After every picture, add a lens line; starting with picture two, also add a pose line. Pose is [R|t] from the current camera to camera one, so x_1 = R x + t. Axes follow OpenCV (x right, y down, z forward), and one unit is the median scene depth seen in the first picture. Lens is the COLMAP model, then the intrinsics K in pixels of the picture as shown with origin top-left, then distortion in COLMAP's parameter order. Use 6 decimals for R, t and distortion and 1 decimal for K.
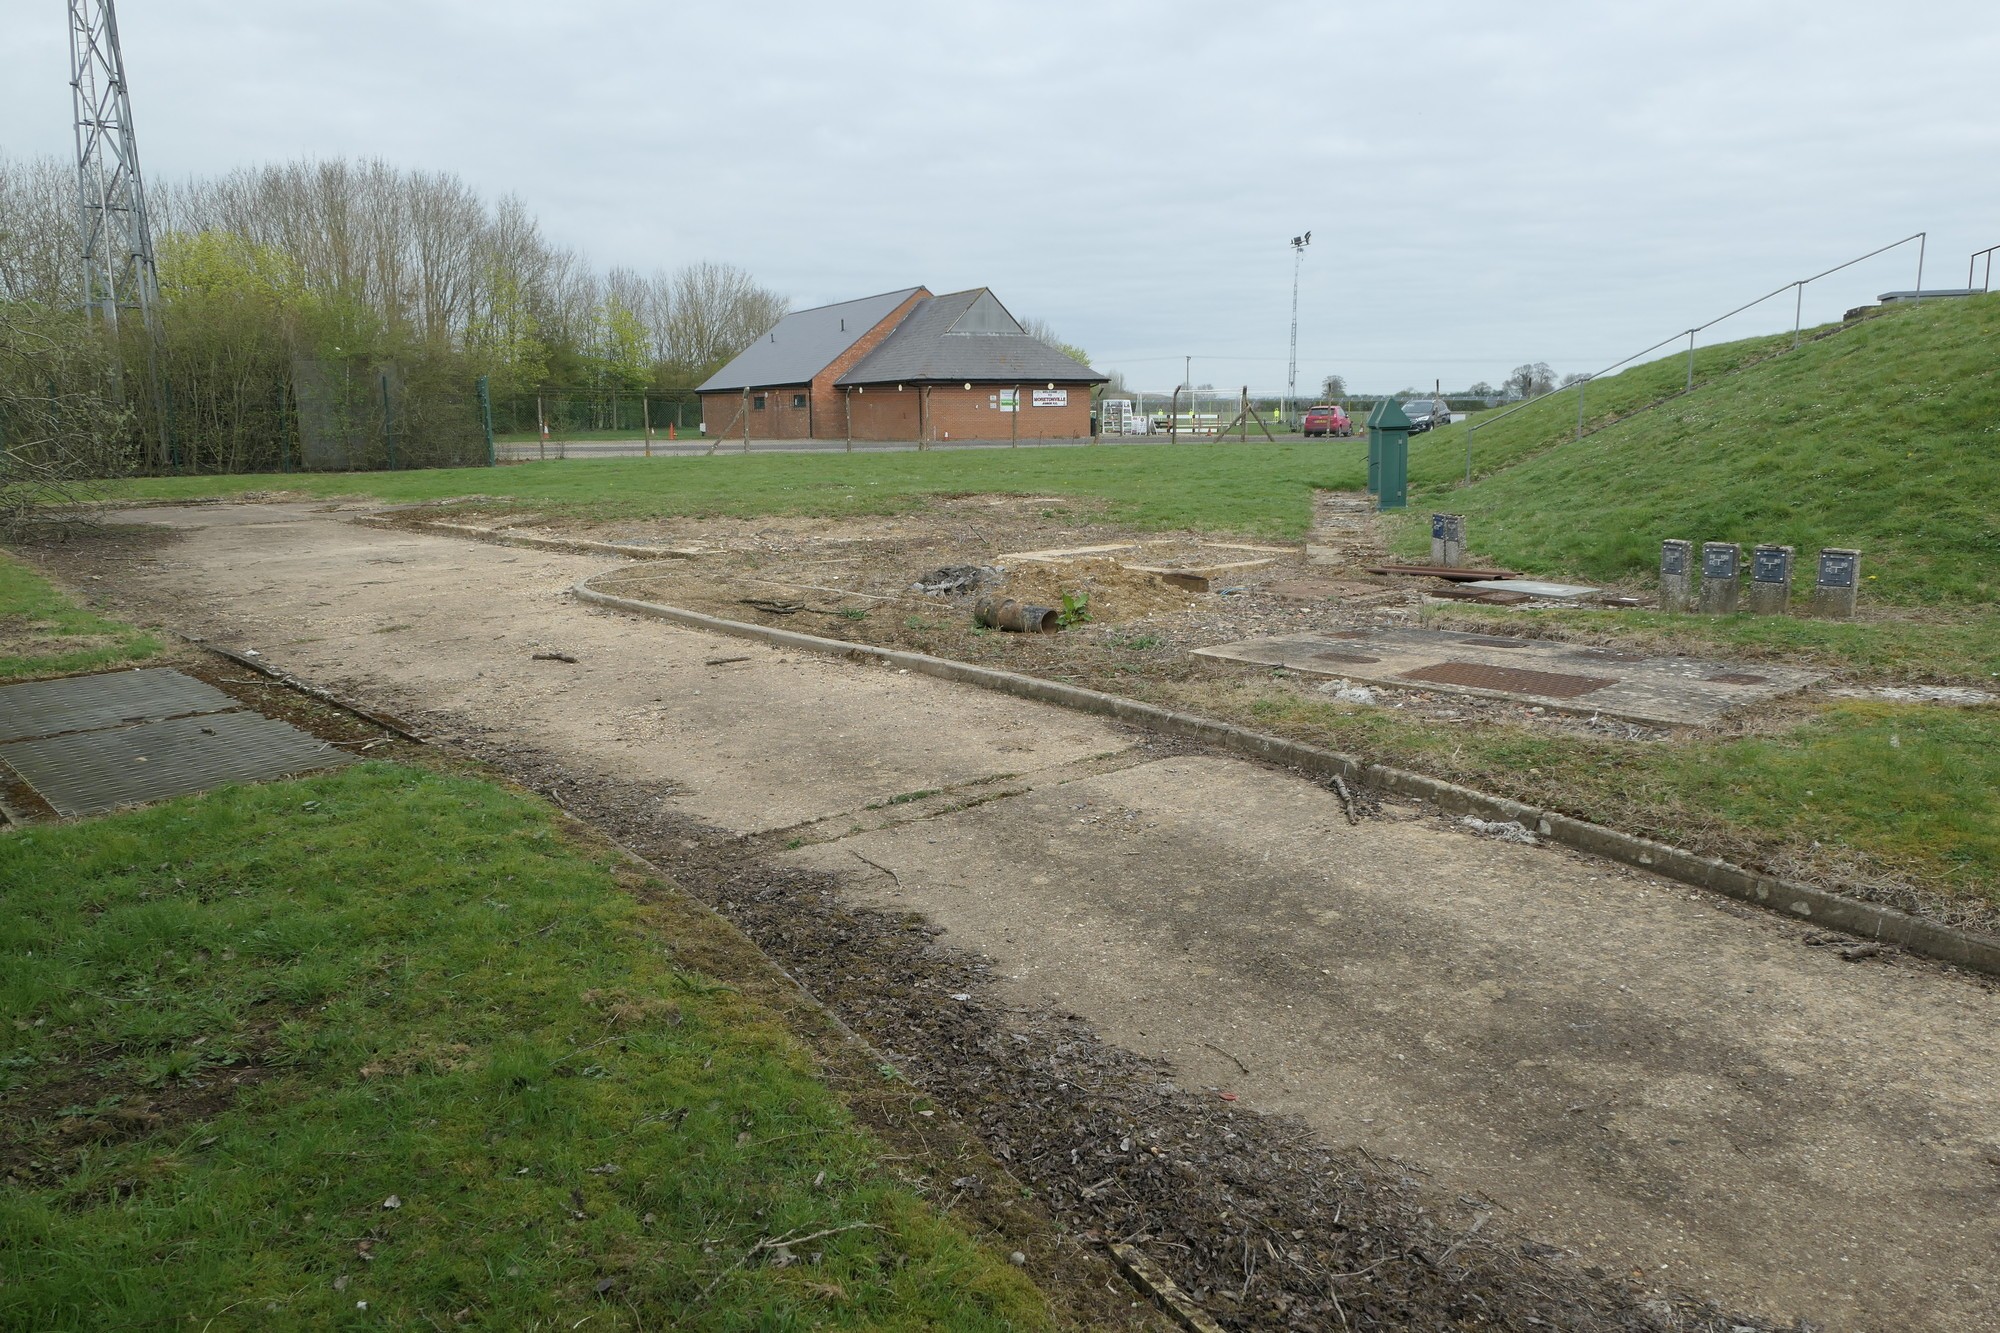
lens RADIAL K [[1381.5, 0, 1008.1], [0, 1381.5, 677.1], [0, 0, 1]] dist [-0.023684, 0.007661]
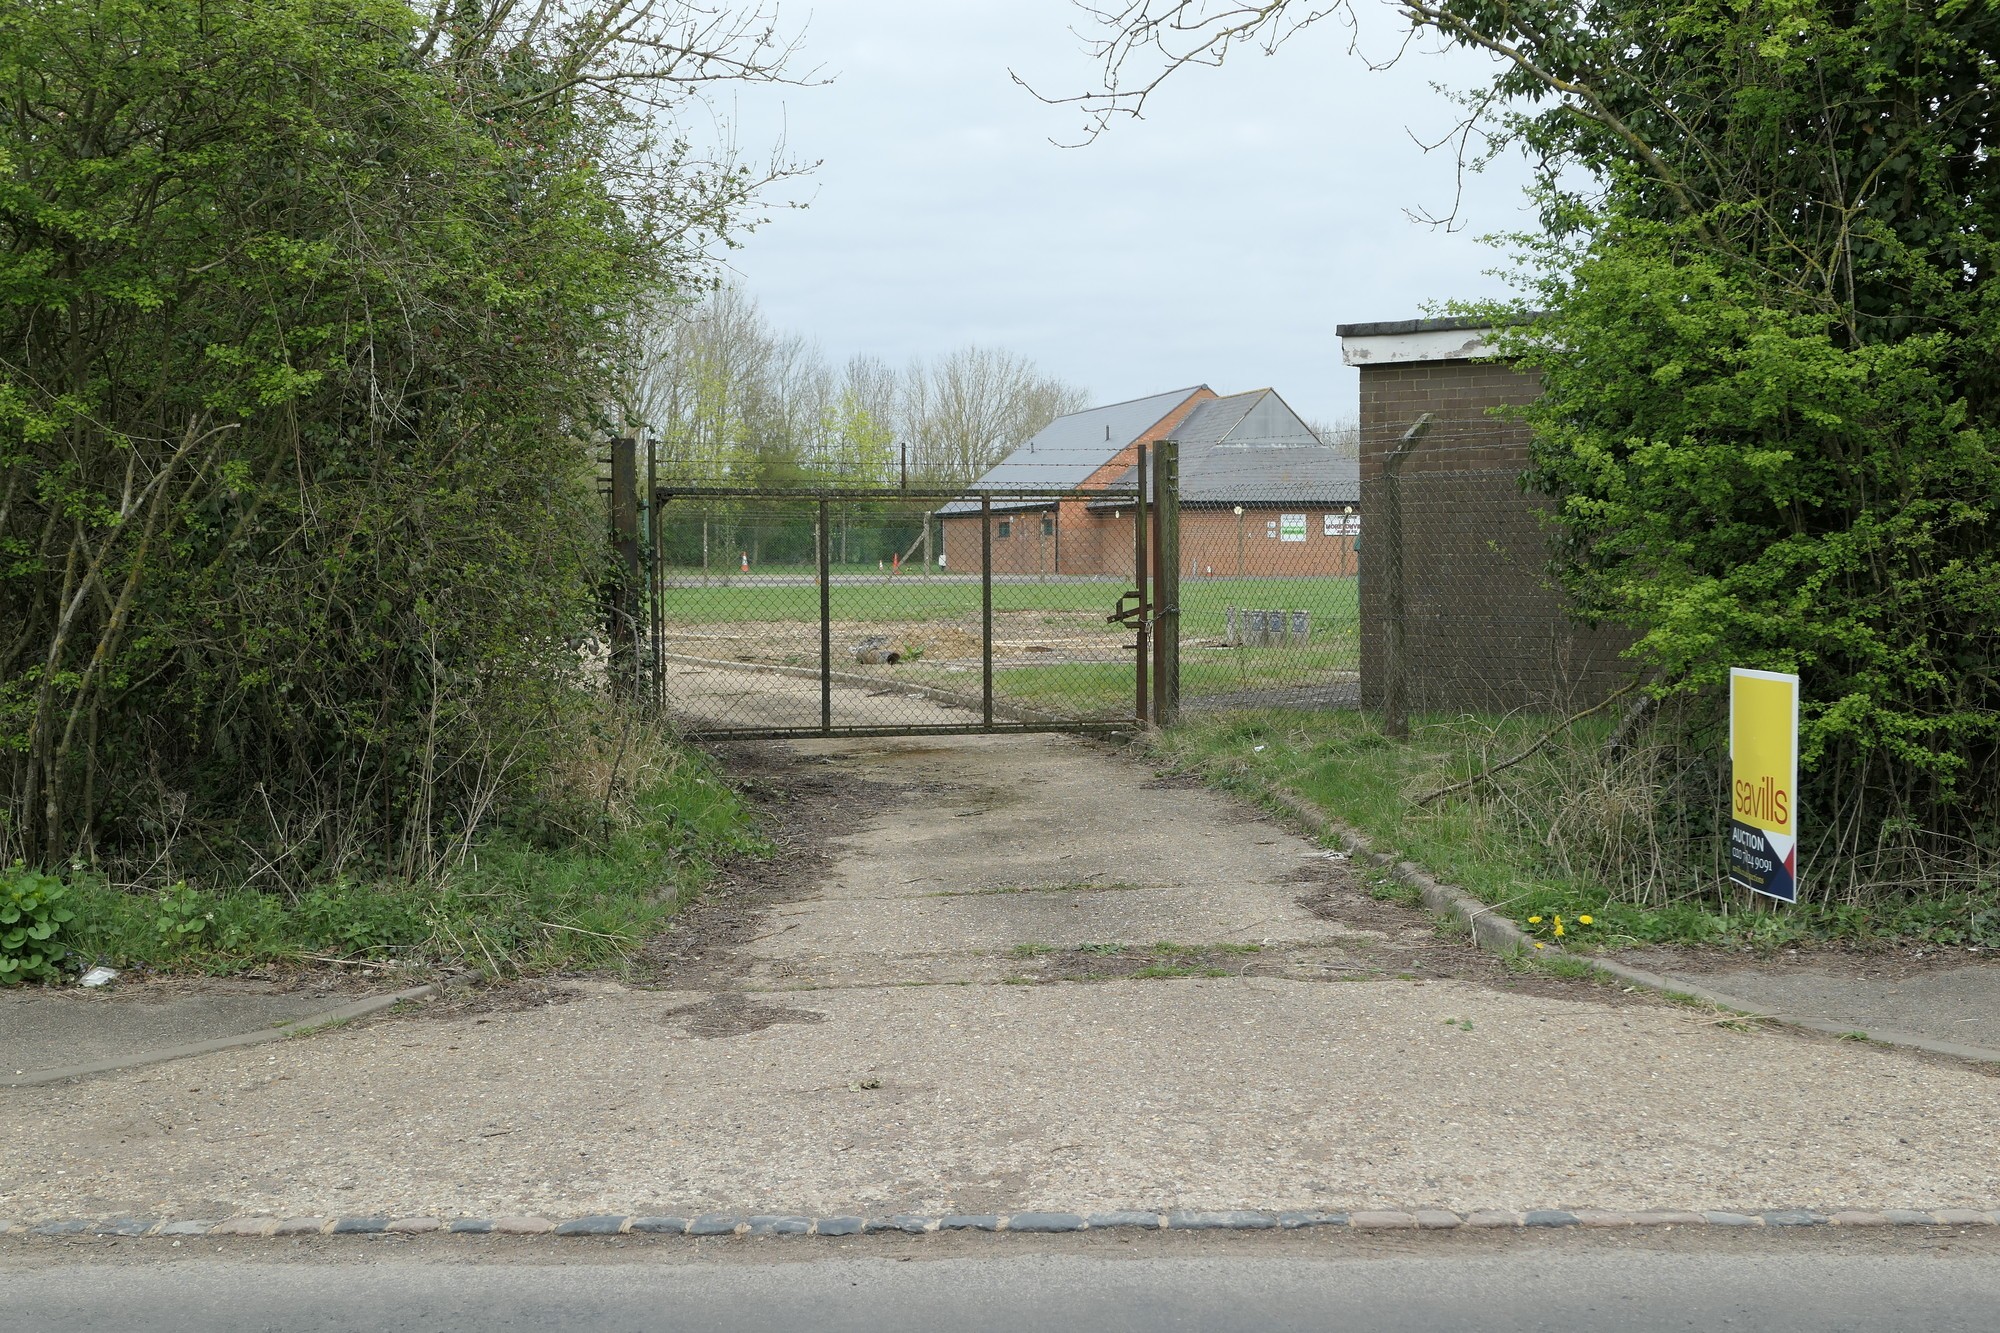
lens RADIAL K [[2184.5, 0, 1004.4], [0, 2184.5, 662.6], [0, 0, 1]] dist [-0.013265, 0.000000]
pose [[0.975057, 0.016432, -0.221346, 0.093903], [-0.046255, 0.990404, -0.130233, 0.037960], [0.217082, 0.137223, 0.966460, -0.190621]]
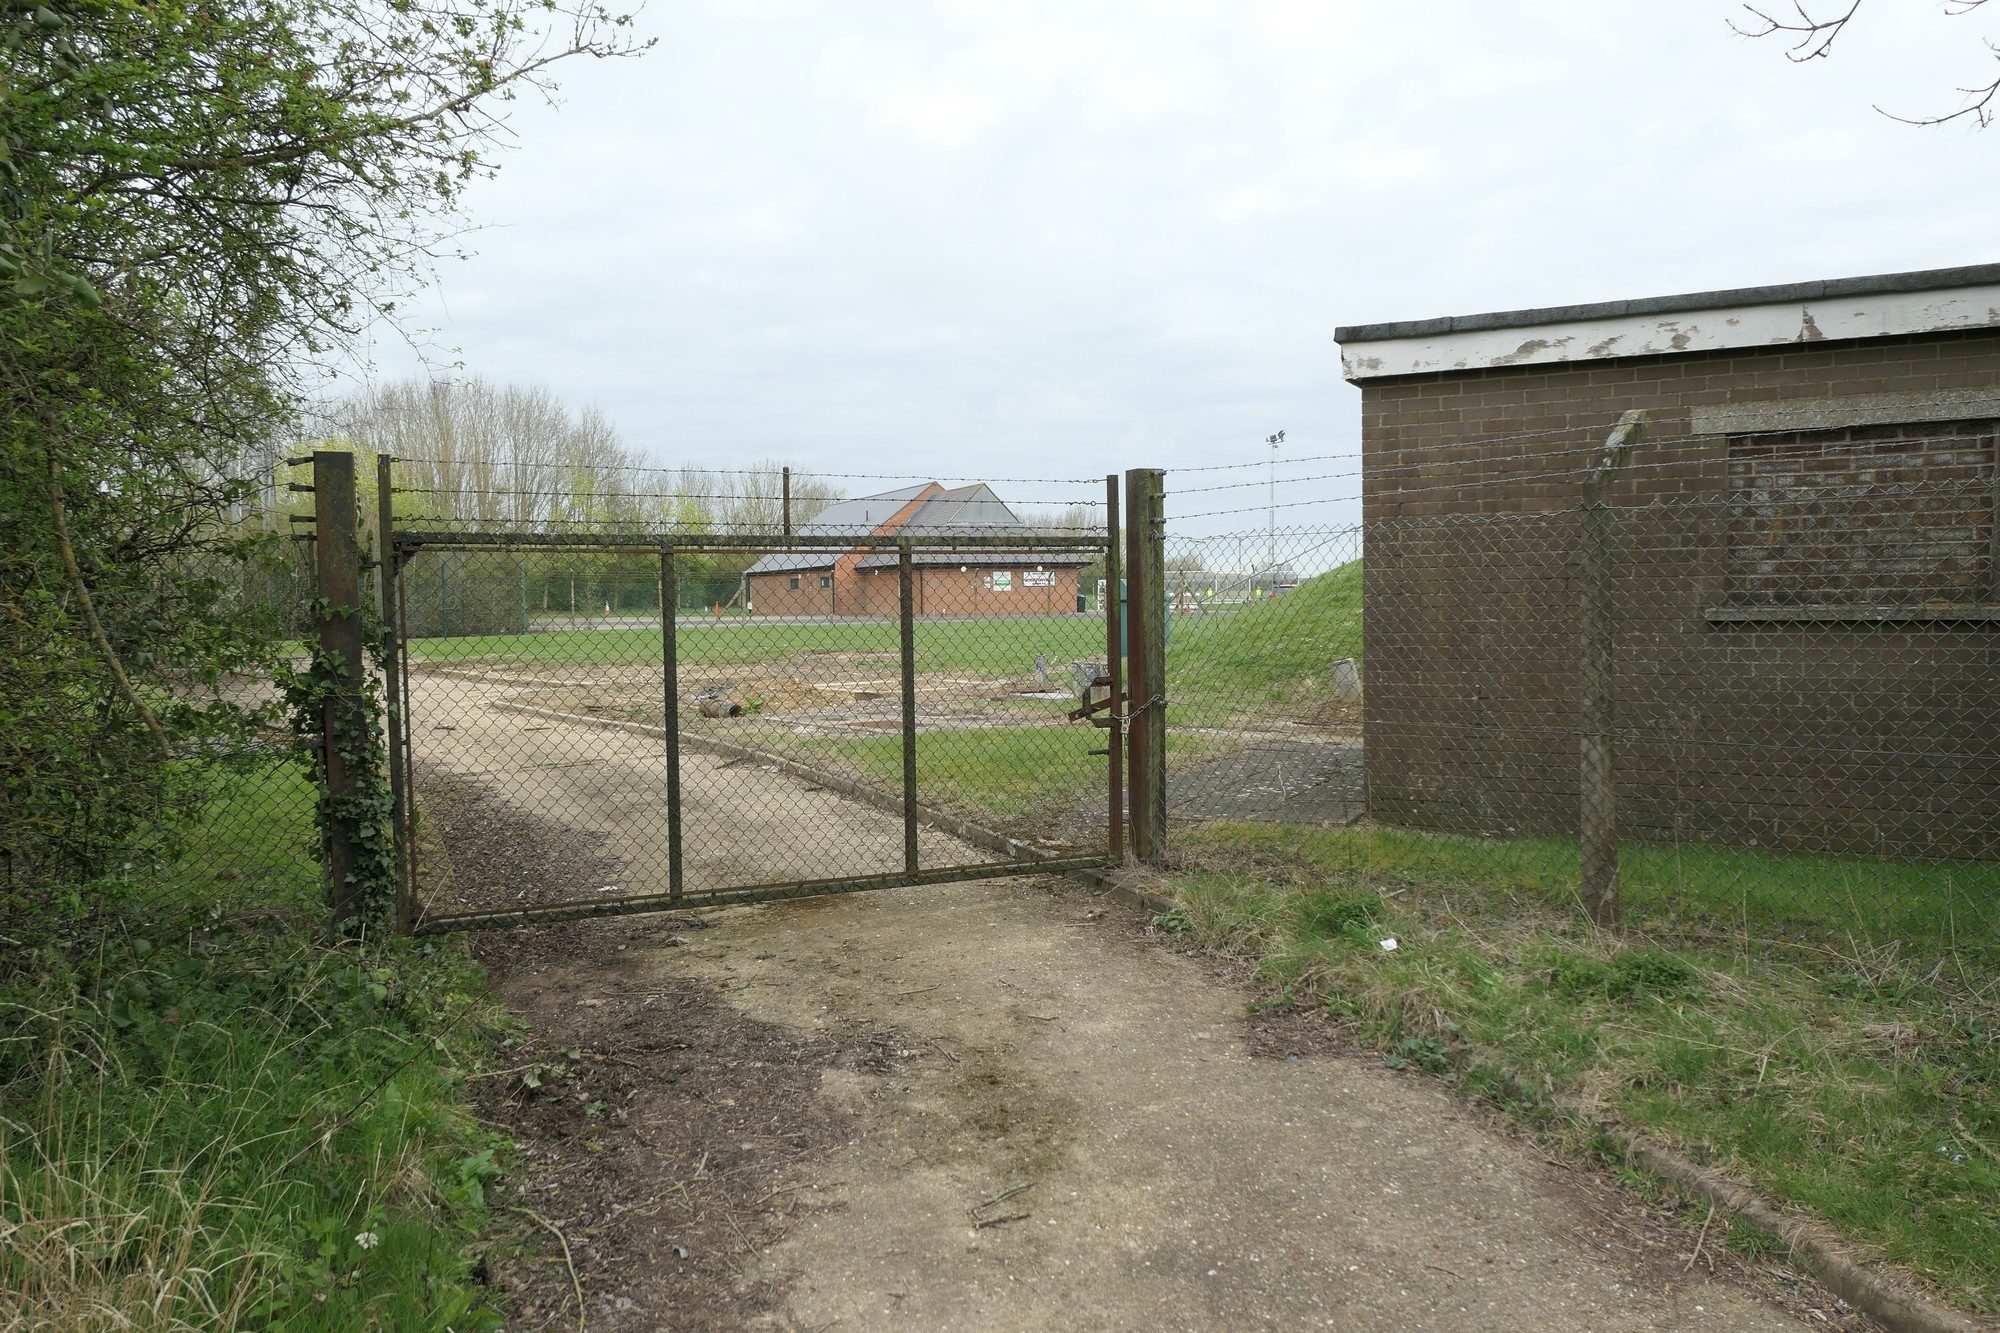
lens RADIAL K [[1381.5, 0, 996.1], [0, 1381.5, 674.3], [0, 0, 1]] dist [-0.023684, 0.007661]
pose [[0.997482, 0.000837, -0.070914, 0.060735], [-0.009986, 0.991626, -0.128753, 0.016896], [0.070213, 0.129137, 0.989138, -0.088297]]
